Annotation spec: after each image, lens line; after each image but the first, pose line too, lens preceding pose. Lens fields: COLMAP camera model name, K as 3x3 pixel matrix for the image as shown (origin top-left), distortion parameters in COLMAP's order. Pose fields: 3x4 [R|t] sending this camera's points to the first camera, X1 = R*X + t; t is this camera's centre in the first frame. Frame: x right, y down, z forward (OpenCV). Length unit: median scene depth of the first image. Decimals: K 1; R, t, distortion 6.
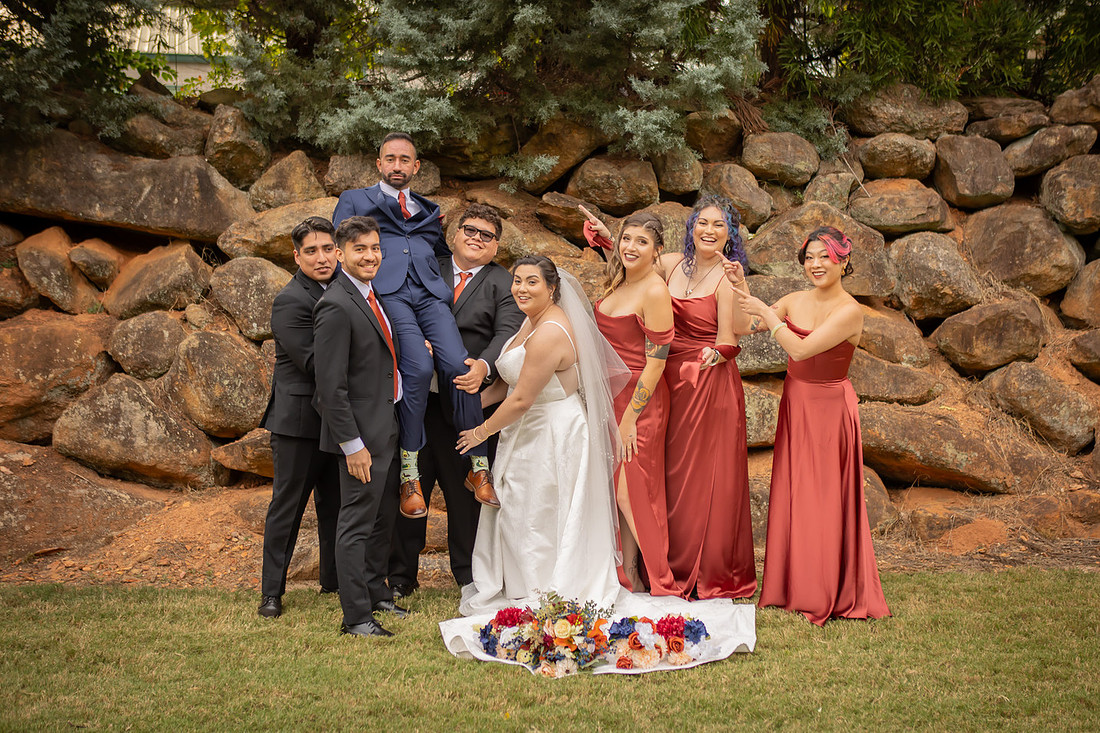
lens RADIAL K [[1375.9, 0, 596.1], [0, 1375.9, 354.8], [0, 0, 1]] dist [-0.027870, 0.000000]
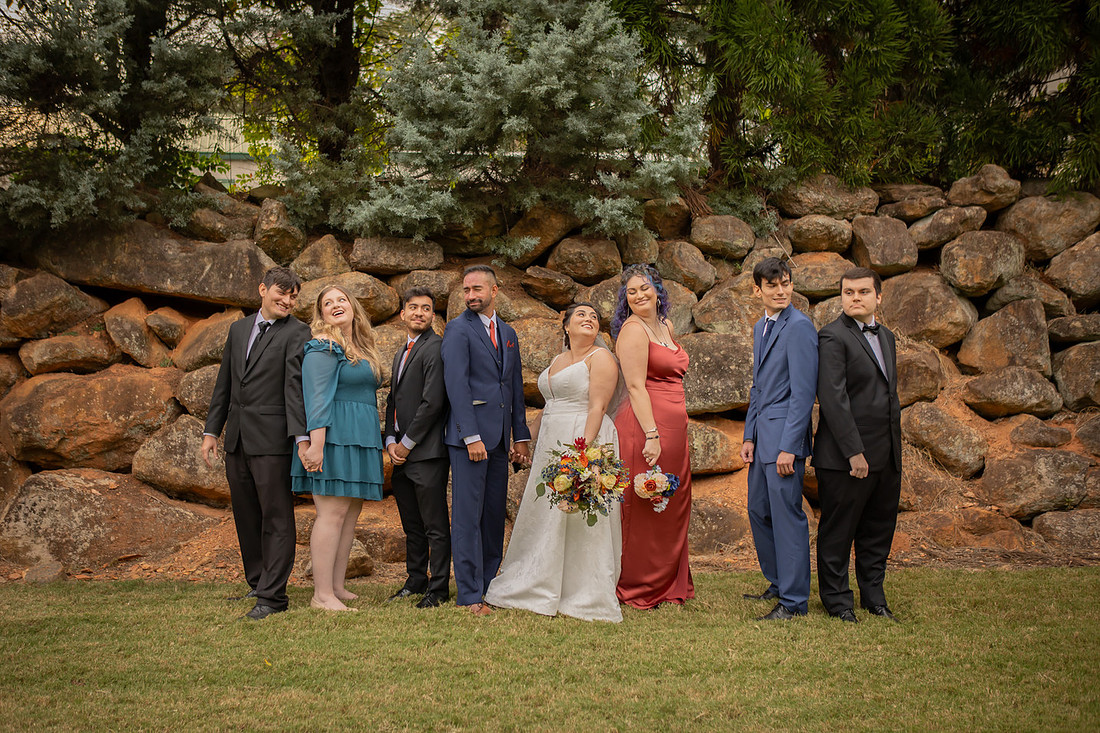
lens RADIAL K [[1218.0, 0, 534.7], [0, 1218.0, 348.8], [0, 0, 1]] dist [-0.035883, 0.000000]
pose [[0.999069, -0.007232, -0.042524, 0.013682], [0.005062, 0.998689, -0.050936, 0.010424], [0.042837, 0.050673, 0.997796, -0.077674]]
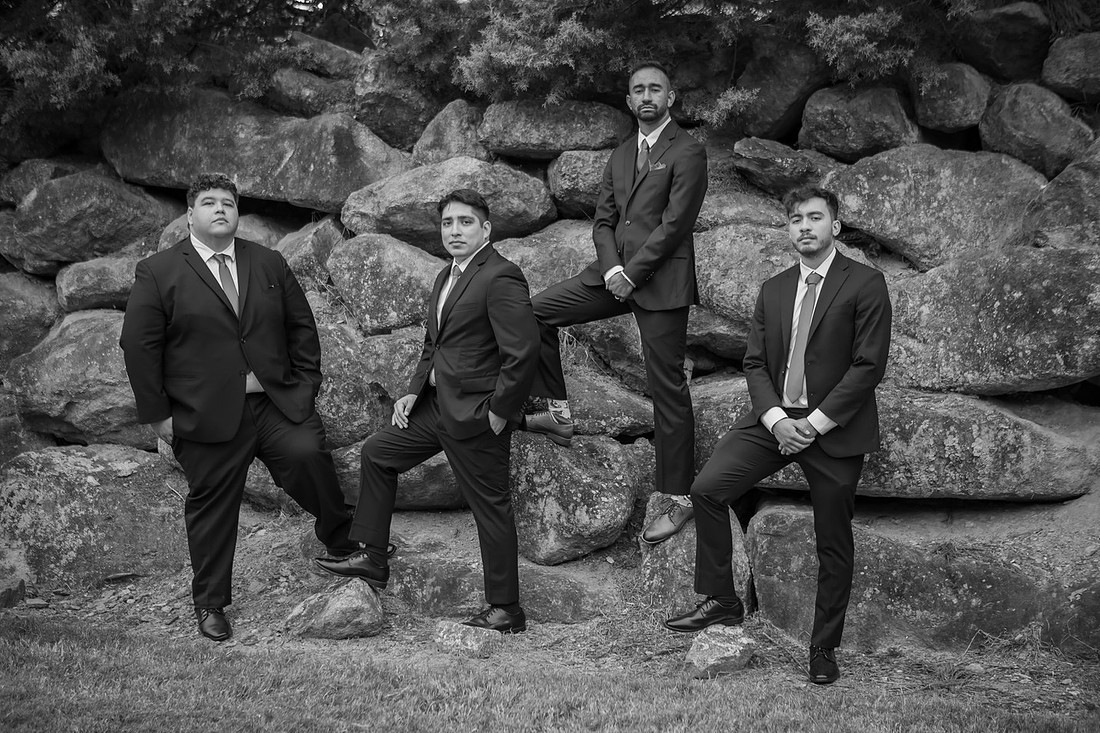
lens RADIAL K [[1625.7, 0, 567.2], [0, 1625.7, 366.6], [0, 0, 1]] dist [0.043266, 0.000000]
pose [[0.890244, 0.018919, -0.455092, 0.272306], [-0.012610, 0.999778, 0.016896, -0.009201], [0.455310, -0.009302, 0.890284, 0.175875]]
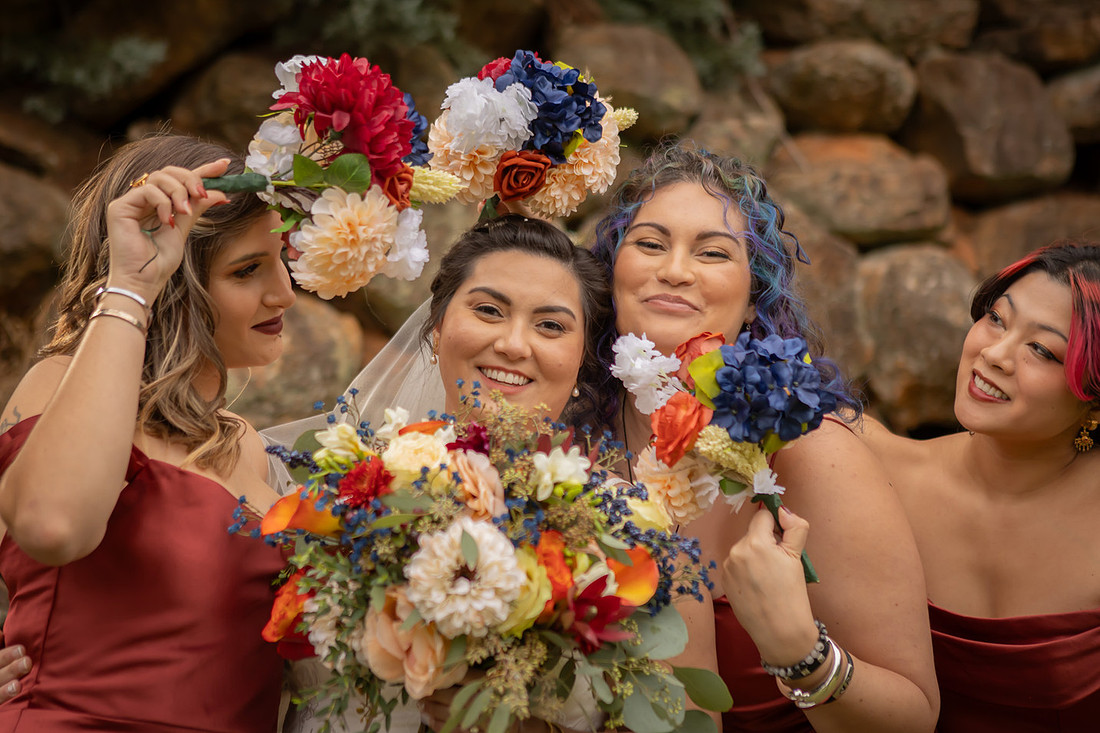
lens RADIAL K [[2124.7, 0, 522.9], [0, 2124.7, 334.7], [0, 0, 1]] dist [0.132179, 0.000000]
pose [[0.970777, 0.029731, 0.238136, -0.075128], [-0.019681, 0.998817, -0.044469, -0.022462], [-0.239176, 0.038483, 0.970213, 0.306369]]
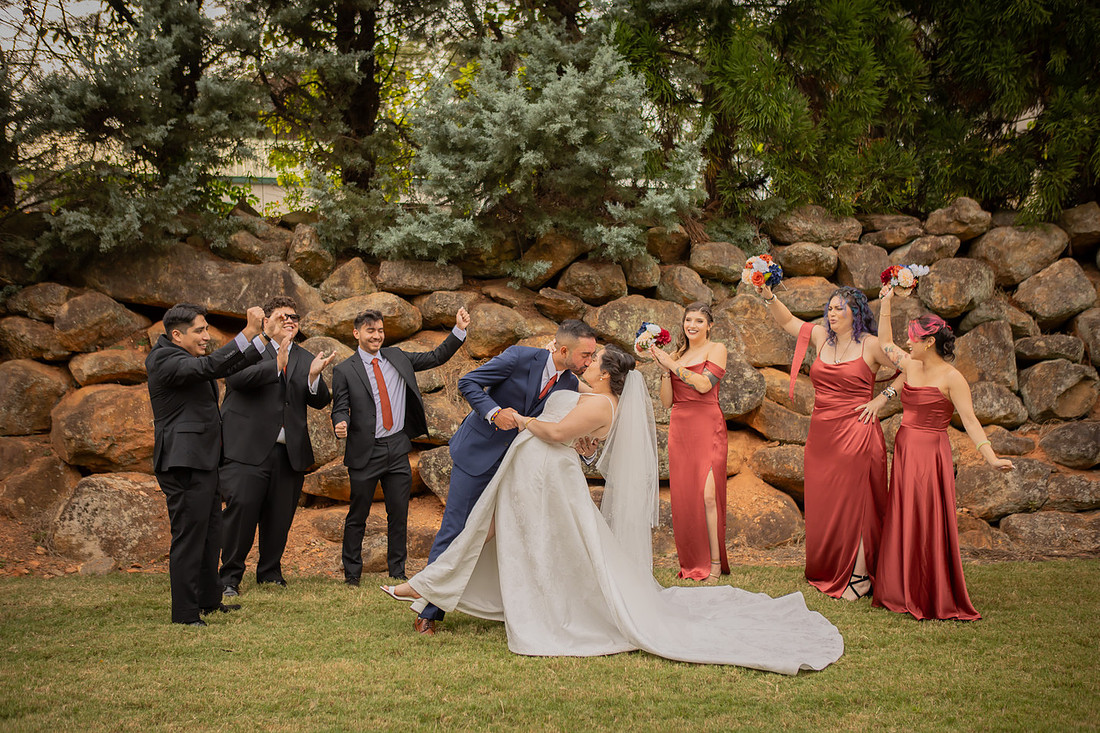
lens RADIAL K [[1190.5, 0, 556.0], [0, 1190.5, 355.8], [0, 0, 1]] dist [-0.036637, 0.000000]
pose [[0.999794, -0.002782, -0.020123, 0.000140], [0.001551, 0.998142, -0.060907, 0.017360], [0.020255, 0.060863, 0.997941, -0.144114]]
